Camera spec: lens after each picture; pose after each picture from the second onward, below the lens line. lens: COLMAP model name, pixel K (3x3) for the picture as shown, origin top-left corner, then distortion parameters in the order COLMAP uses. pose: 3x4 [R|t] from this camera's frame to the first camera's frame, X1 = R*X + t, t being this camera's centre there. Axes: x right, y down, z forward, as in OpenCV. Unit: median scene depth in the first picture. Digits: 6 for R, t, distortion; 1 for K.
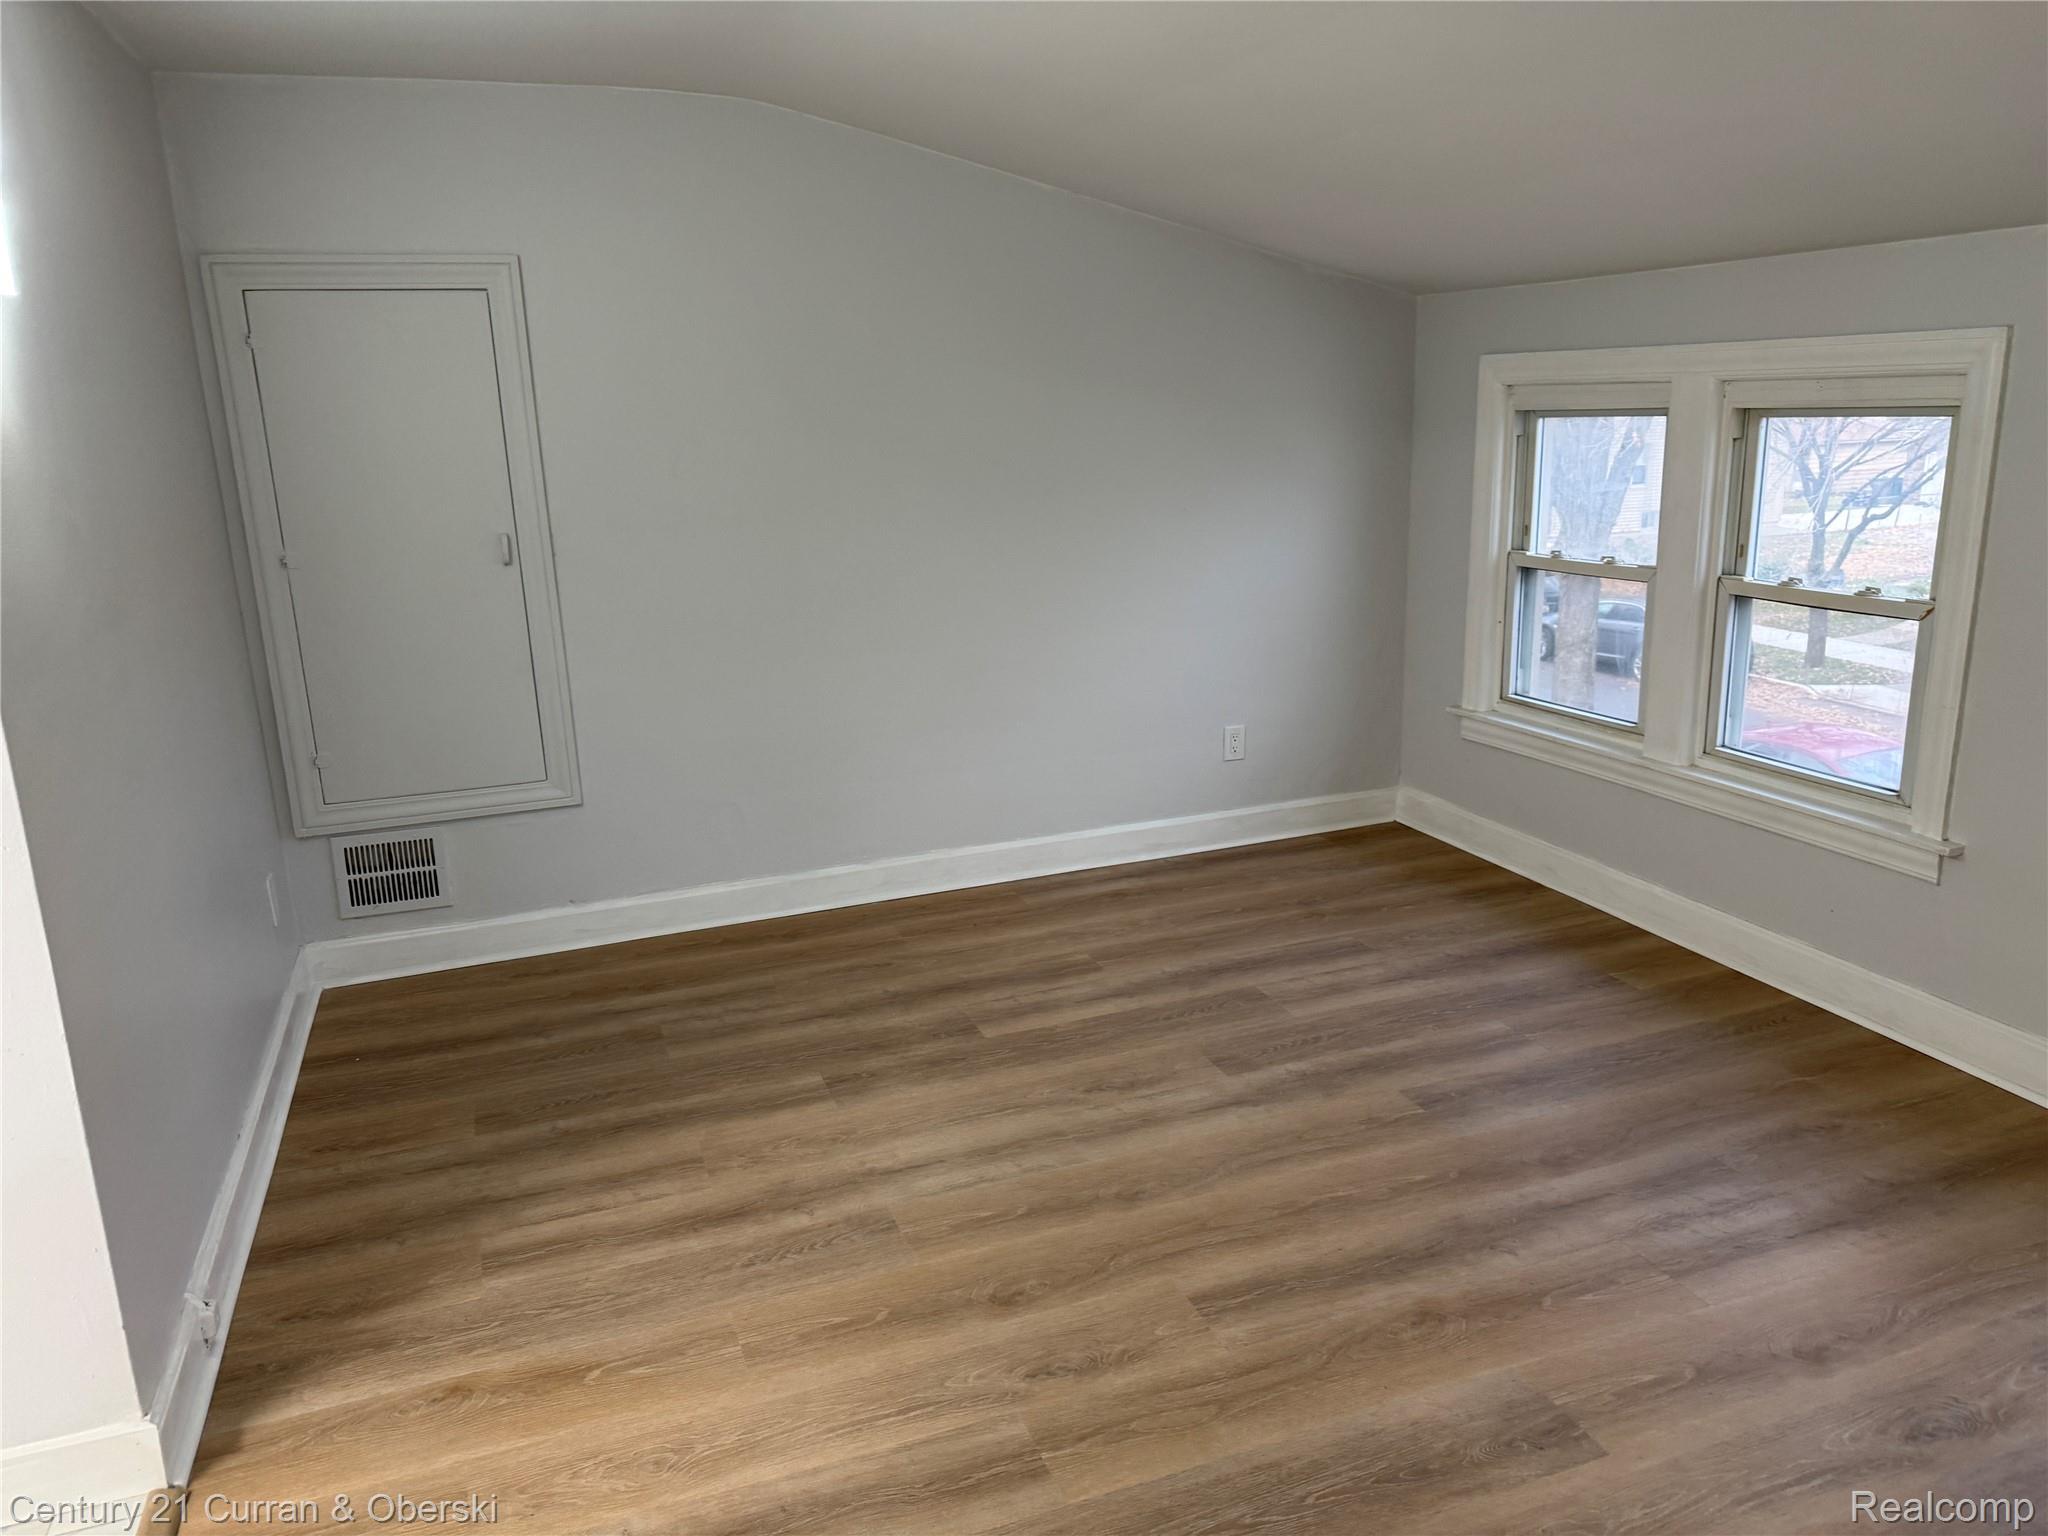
lens RADIAL K [[1437.0, 0, 1020.9], [0, 1437.0, 758.0], [0, 0, 1]] dist [0.055227, -0.066669]
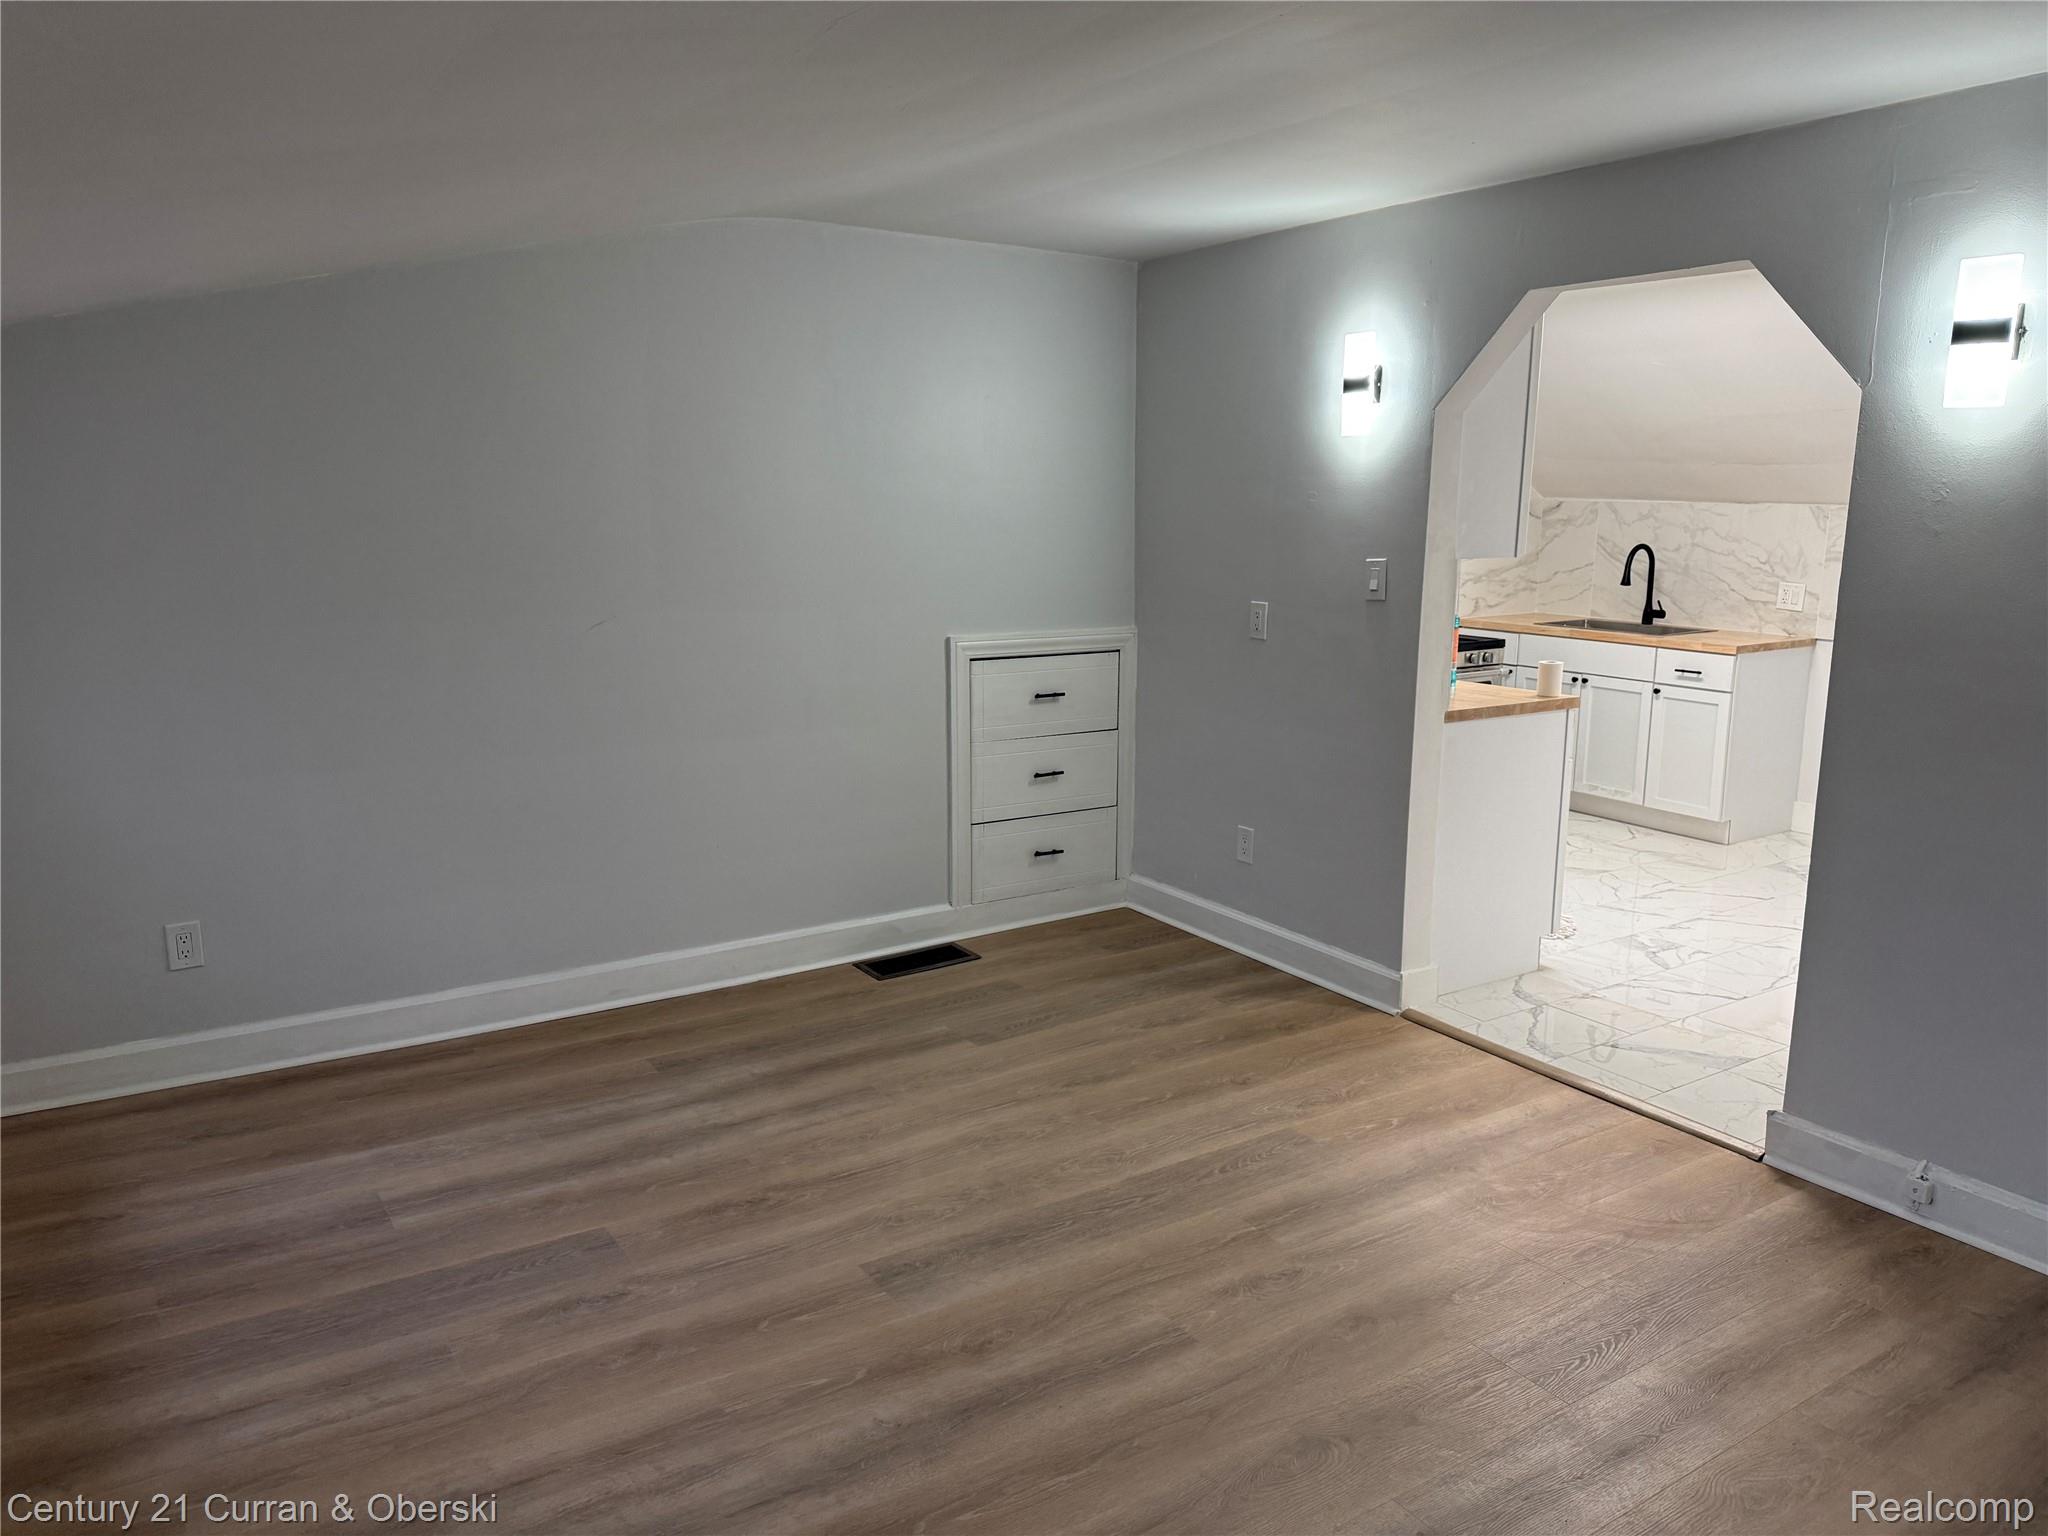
lens RADIAL K [[1437.0, 0, 1020.9], [0, 1437.0, 758.0], [0, 0, 1]] dist [0.055227, -0.066669]
pose [[-0.974976, 0.058324, -0.214523, 0.457392], [-0.036201, 0.910438, 0.412057, -0.453053], [0.219343, 0.409512, -0.885544, 1.791745]]
